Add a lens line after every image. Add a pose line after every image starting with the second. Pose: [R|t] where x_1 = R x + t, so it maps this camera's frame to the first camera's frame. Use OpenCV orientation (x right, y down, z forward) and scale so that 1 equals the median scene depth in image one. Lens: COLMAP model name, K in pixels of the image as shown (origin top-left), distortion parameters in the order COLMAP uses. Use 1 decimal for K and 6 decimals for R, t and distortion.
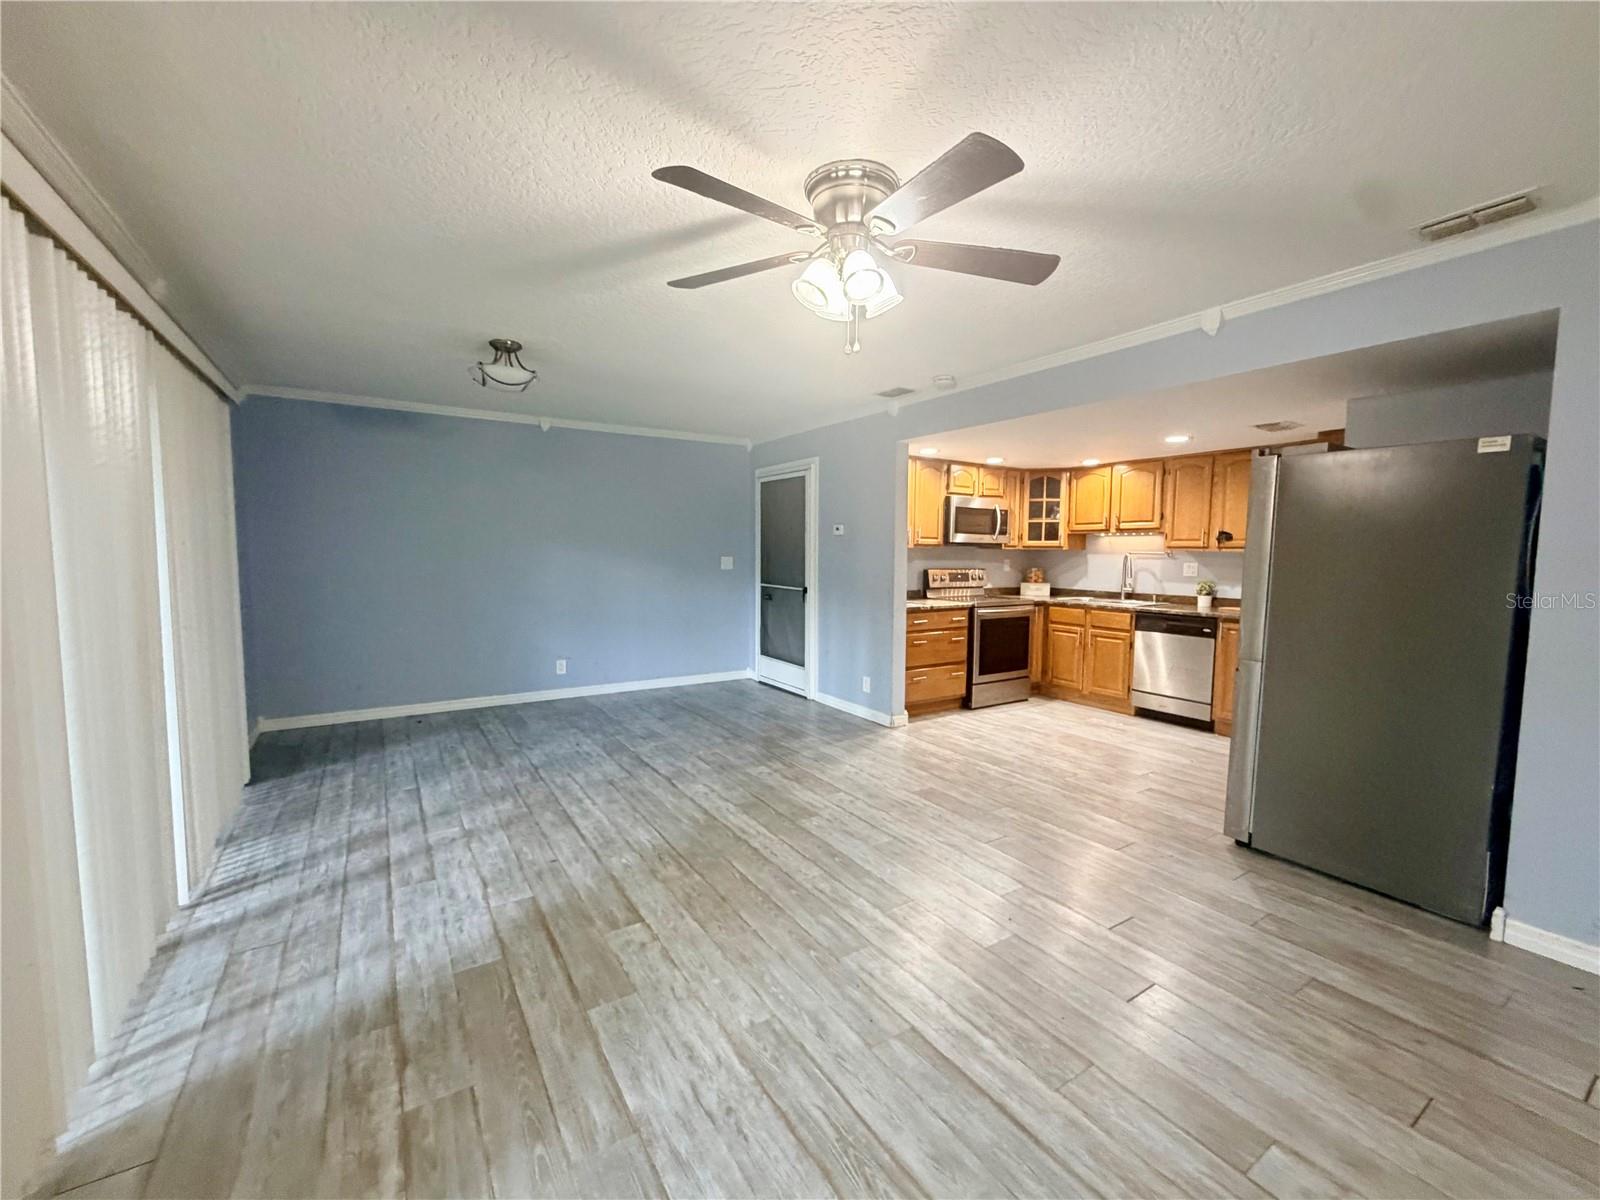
lens RADIAL K [[658.5, 0, 800.0], [0, 658.5, 600.0], [0, 0, 1]] dist [-0.001096, 0.000137]
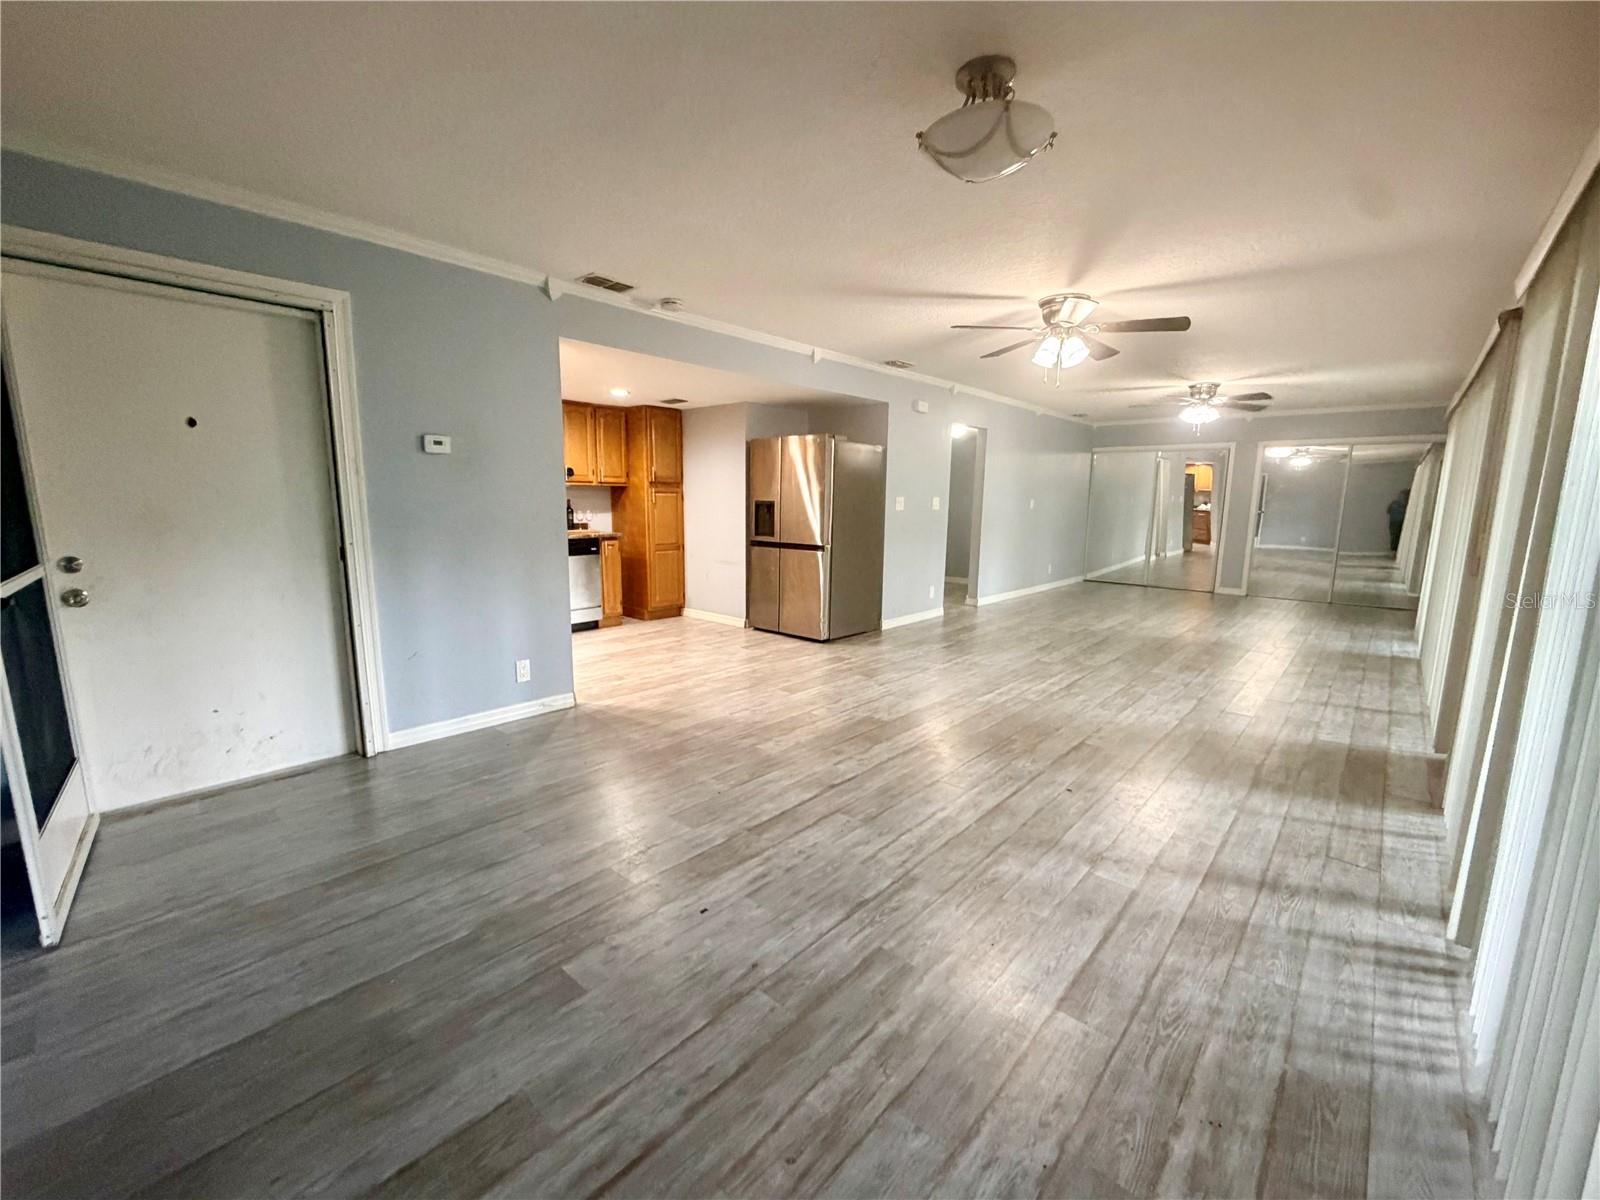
lens RADIAL K [[658.5, 0, 800.0], [0, 658.5, 600.0], [0, 0, 1]] dist [-0.001096, 0.000137]
pose [[-0.263091, -0.163062, 0.950891, -0.622784], [0.057775, 0.981181, 0.184242, -0.059687], [-0.963039, 0.103410, -0.248719, 0.848220]]
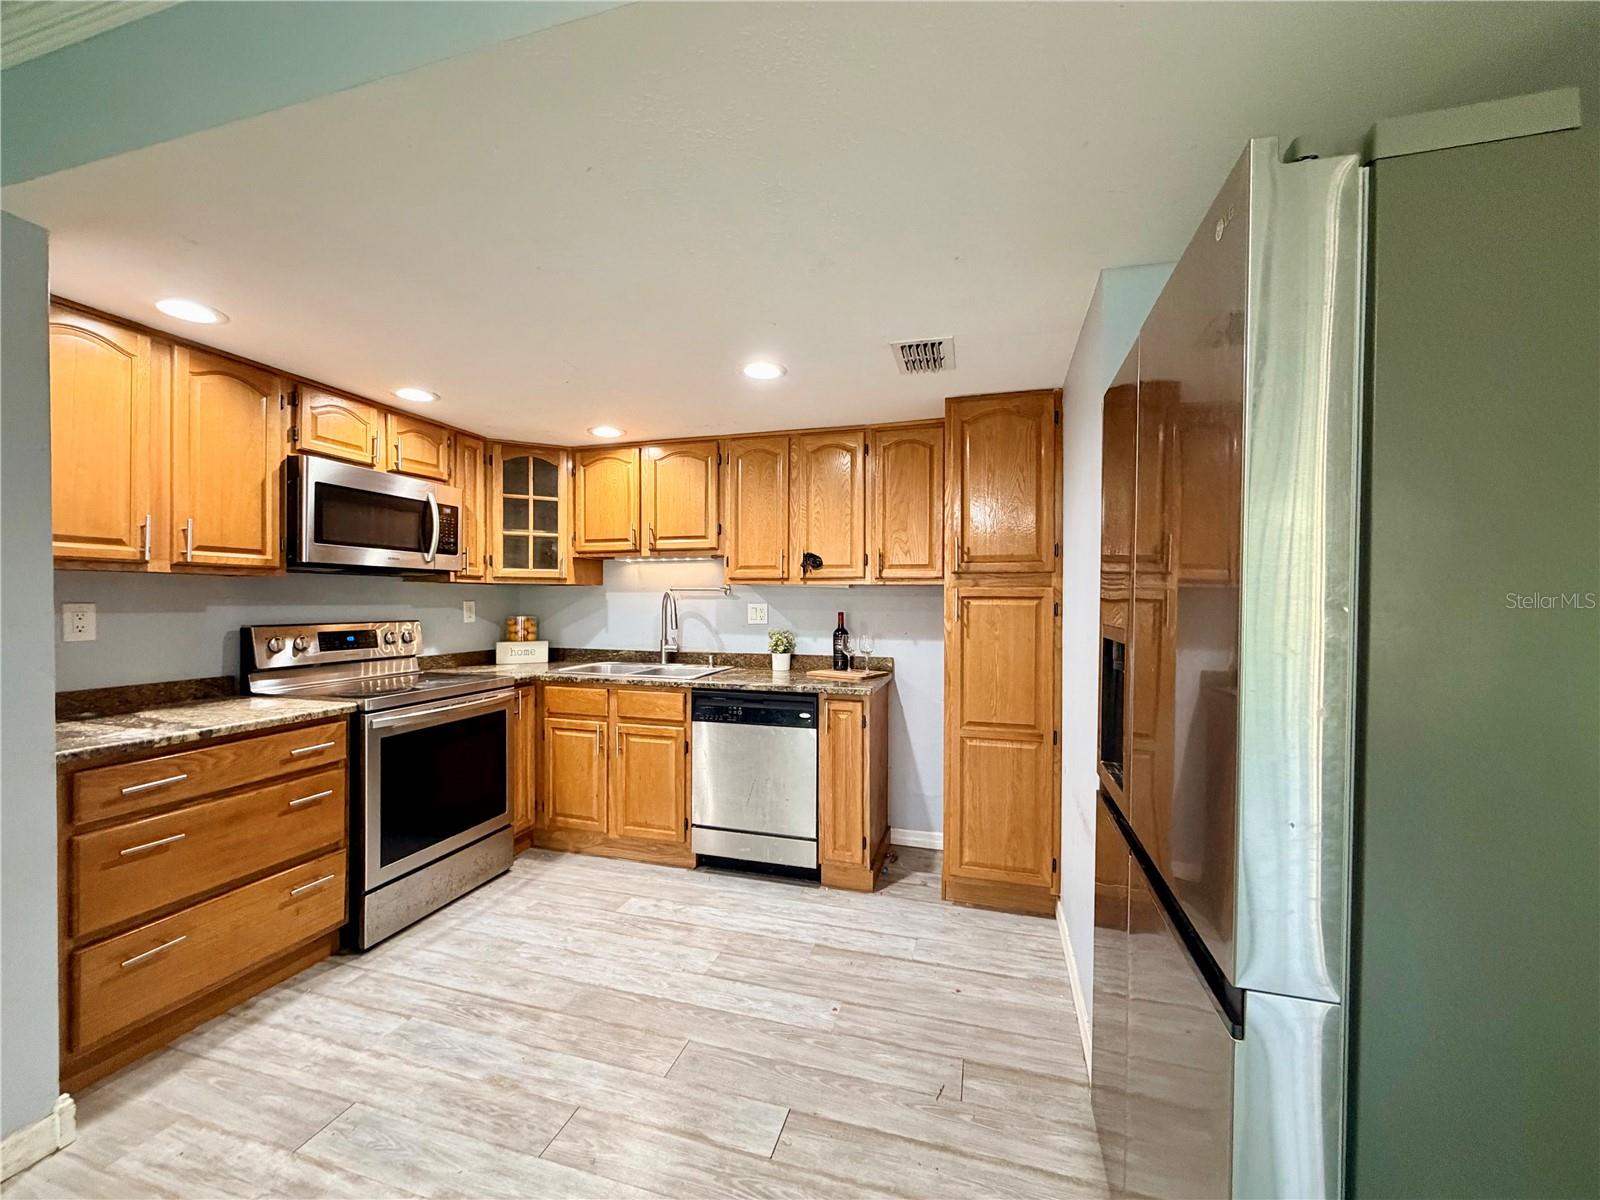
lens RADIAL K [[638.2, 0, 797.2], [0, 638.2, 602.9], [0, 0, 1]] dist [0.000547, 0.000165]
pose [[0.759327, -0.011894, 0.650600, 0.212921], [0.052192, 0.997725, -0.042674, -0.028313], [-0.648612, 0.066360, 0.758221, 0.500918]]
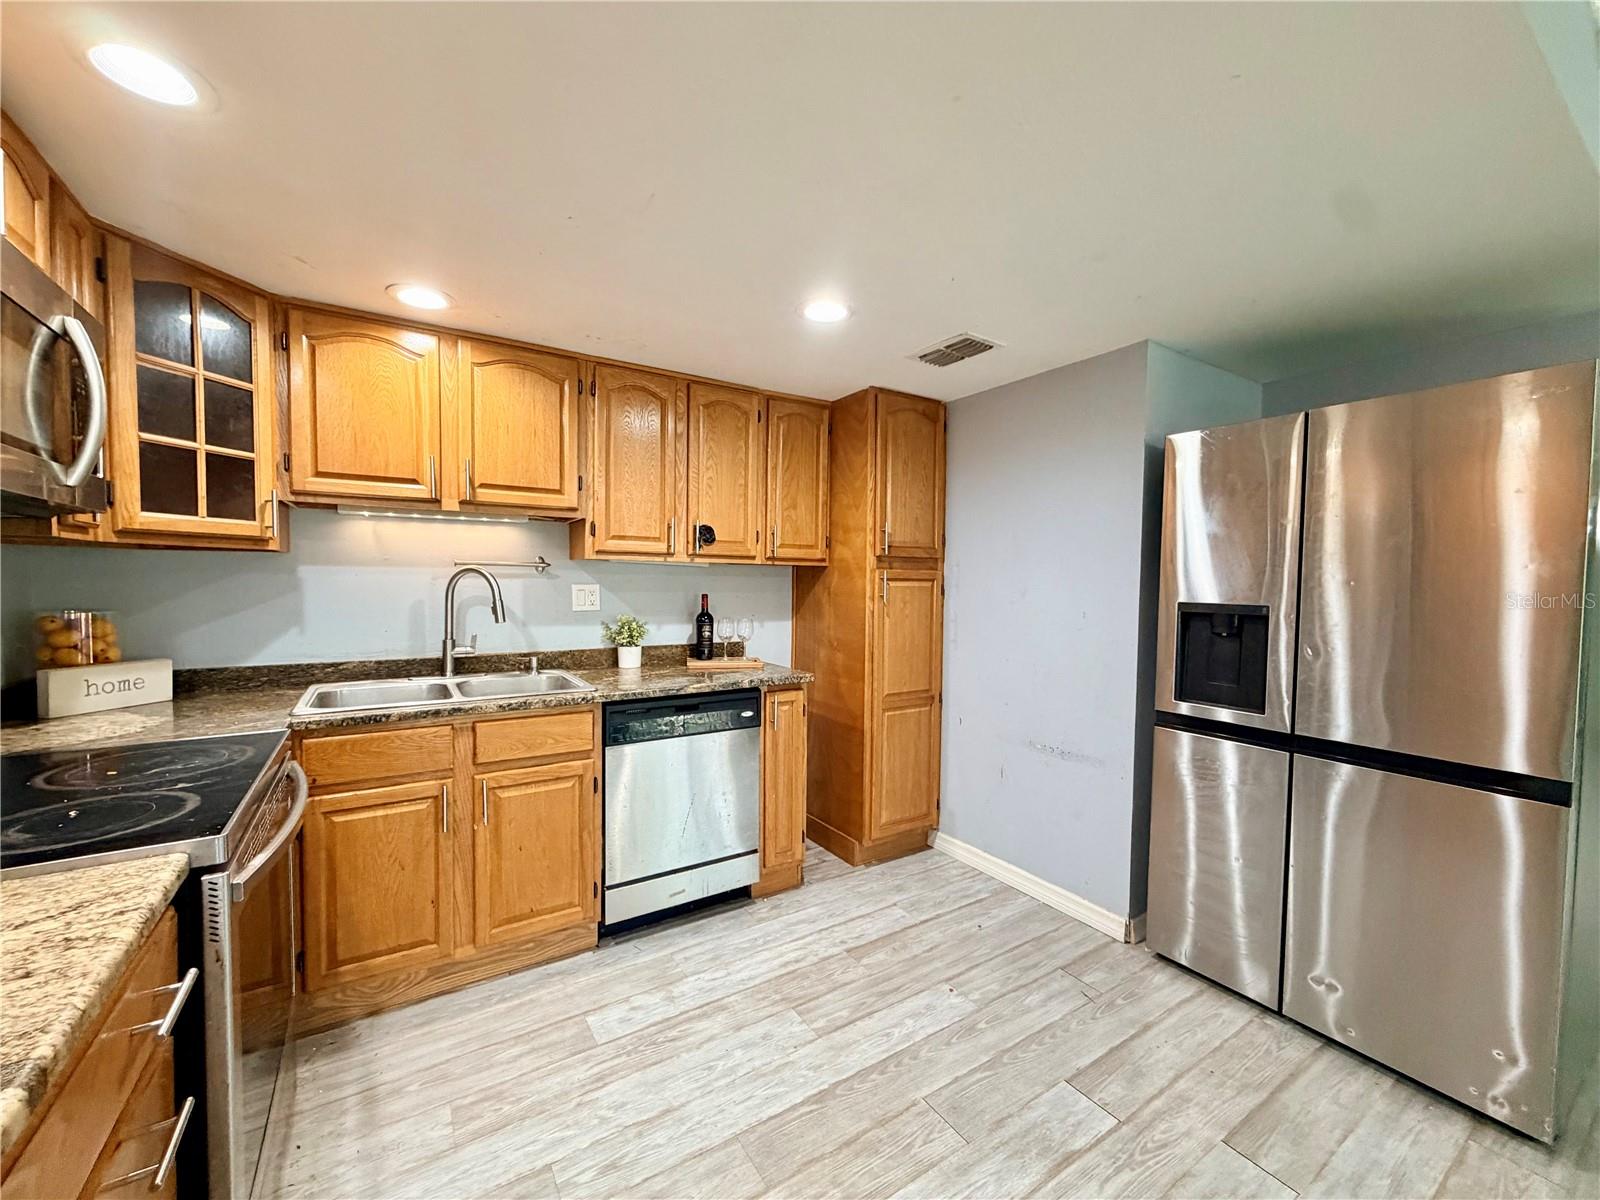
lens RADIAL K [[638.2, 0, 797.2], [0, 638.2, 602.9], [0, 0, 1]] dist [0.000547, 0.000165]
pose [[0.003233, -0.047744, 0.998854, 0.106107], [0.063001, 0.996885, 0.047446, -0.056522], [-0.998008, 0.062775, 0.006231, 0.855655]]
